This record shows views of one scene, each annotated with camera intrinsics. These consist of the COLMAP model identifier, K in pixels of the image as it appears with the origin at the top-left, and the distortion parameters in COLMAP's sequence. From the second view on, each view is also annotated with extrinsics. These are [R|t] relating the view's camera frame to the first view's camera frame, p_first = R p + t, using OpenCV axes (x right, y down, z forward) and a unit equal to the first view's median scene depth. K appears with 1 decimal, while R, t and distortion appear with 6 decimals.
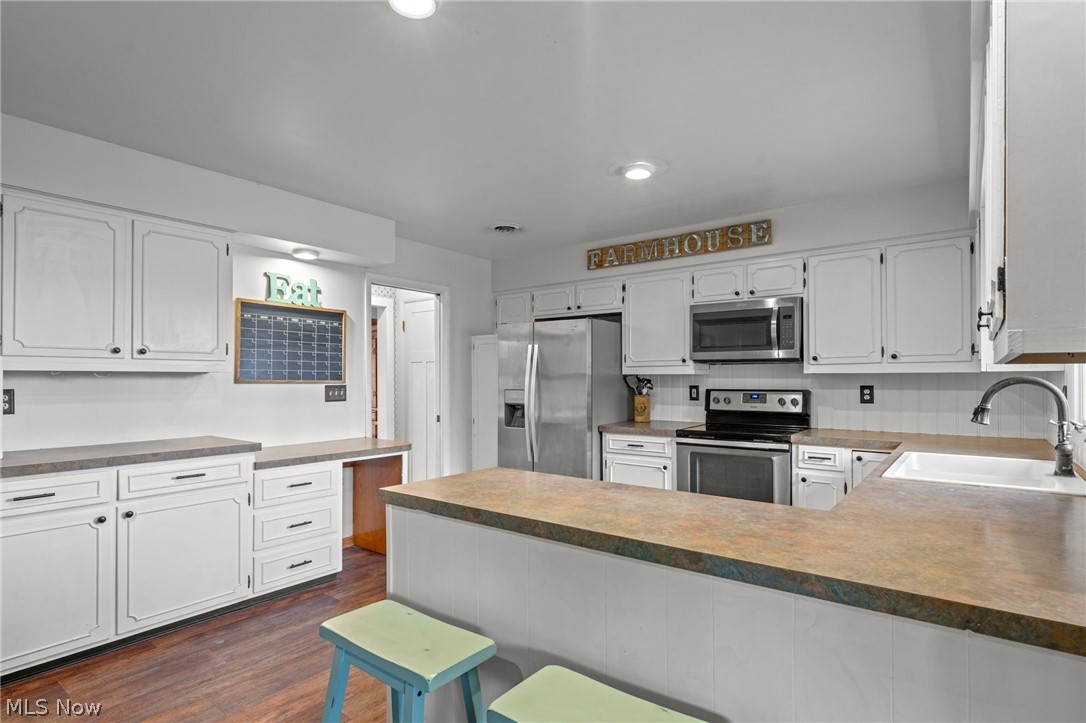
lens RADIAL K [[553.1, 0, 540.3], [0, 553.1, 377.2], [0, 0, 1]] dist [0.005129, -0.001728]
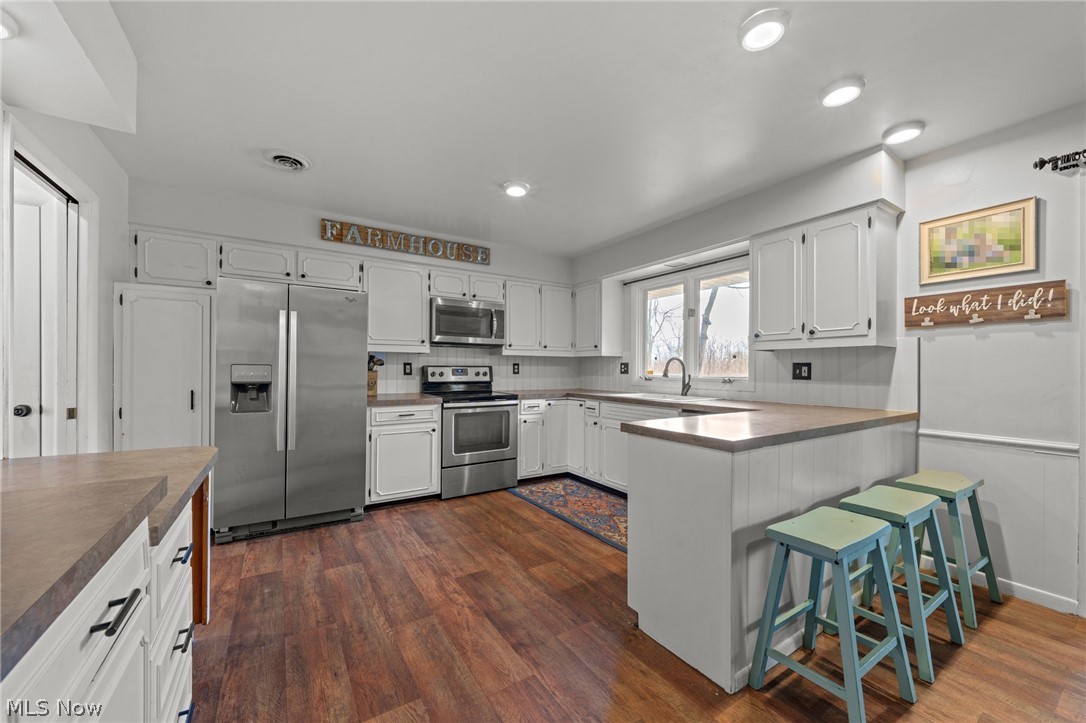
lens RADIAL K [[413.1, 0, 538.8], [0, 413.1, 369.1], [0, 0, 1]] dist [-0.001236, -0.000377]
pose [[0.340176, 0.002397, 0.940359, -0.549328], [-0.009493, 0.999955, 0.000885, 0.029730], [-0.940314, -0.009228, 0.340183, 0.494458]]
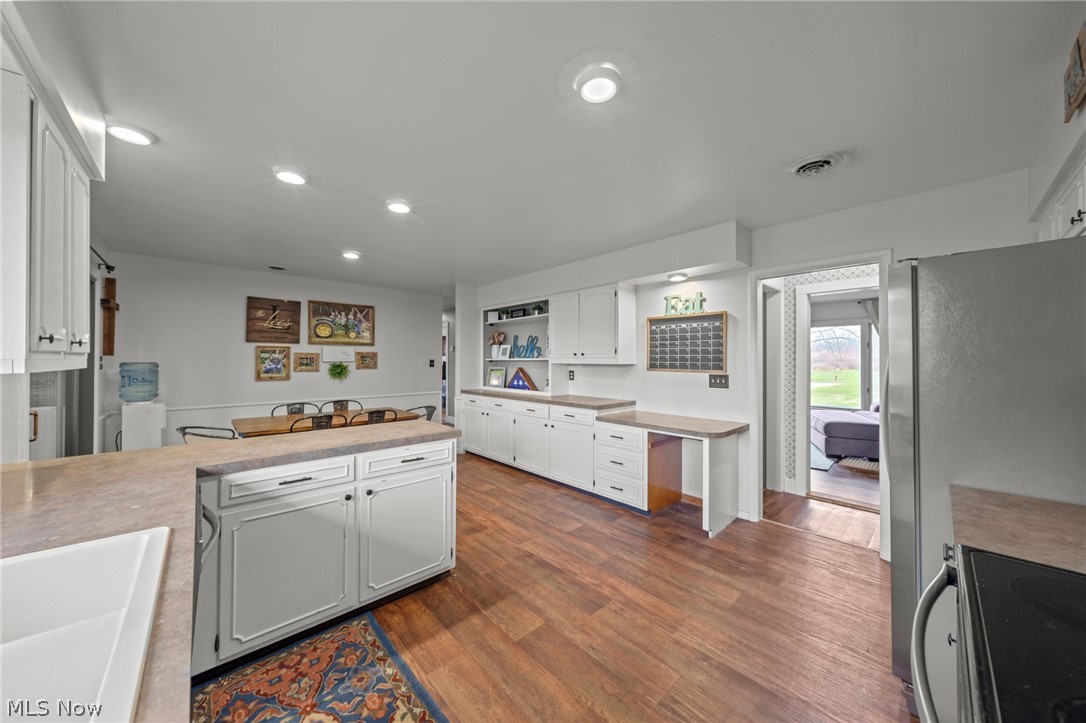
lens RADIAL K [[369.1, 0, 542.1], [0, 369.1, 359.2], [0, 0, 1]] dist [0.001493, 0.000146]
pose [[-0.162019, -0.002820, -0.986784, 0.511649], [0.001130, 0.999995, -0.003043, -0.017546], [0.986787, -0.001608, -0.162015, 0.792621]]
